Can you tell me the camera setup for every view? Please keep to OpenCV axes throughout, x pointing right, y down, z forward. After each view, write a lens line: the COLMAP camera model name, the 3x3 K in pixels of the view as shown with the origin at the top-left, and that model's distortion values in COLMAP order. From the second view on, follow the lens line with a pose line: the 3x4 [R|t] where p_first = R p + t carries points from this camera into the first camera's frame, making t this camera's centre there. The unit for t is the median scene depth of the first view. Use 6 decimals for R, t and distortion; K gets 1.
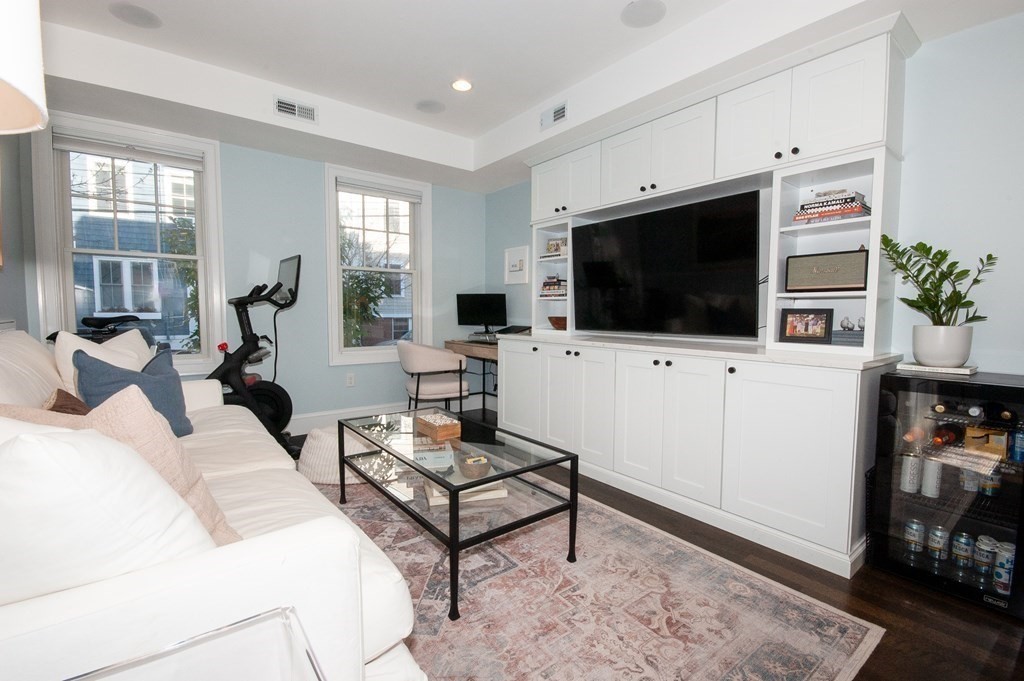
lens RADIAL K [[450.6, 0, 512.0], [0, 450.6, 340.5], [0, 0, 1]] dist [0.001929, -0.000082]
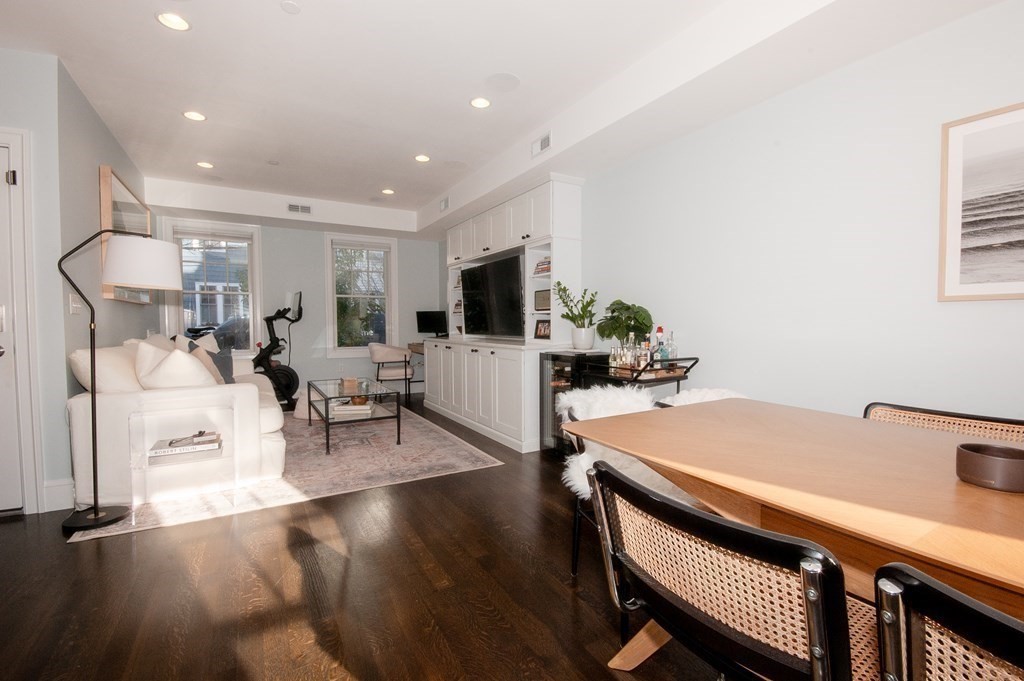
lens RADIAL K [[450.6, 0, 512.0], [0, 450.6, 340.5], [0, 0, 1]] dist [0.001929, -0.000082]
pose [[0.990522, -0.003003, -0.137323, 0.558448], [-0.000767, 0.999624, -0.027396, 0.044451], [0.137354, 0.027241, 0.990147, -0.583999]]
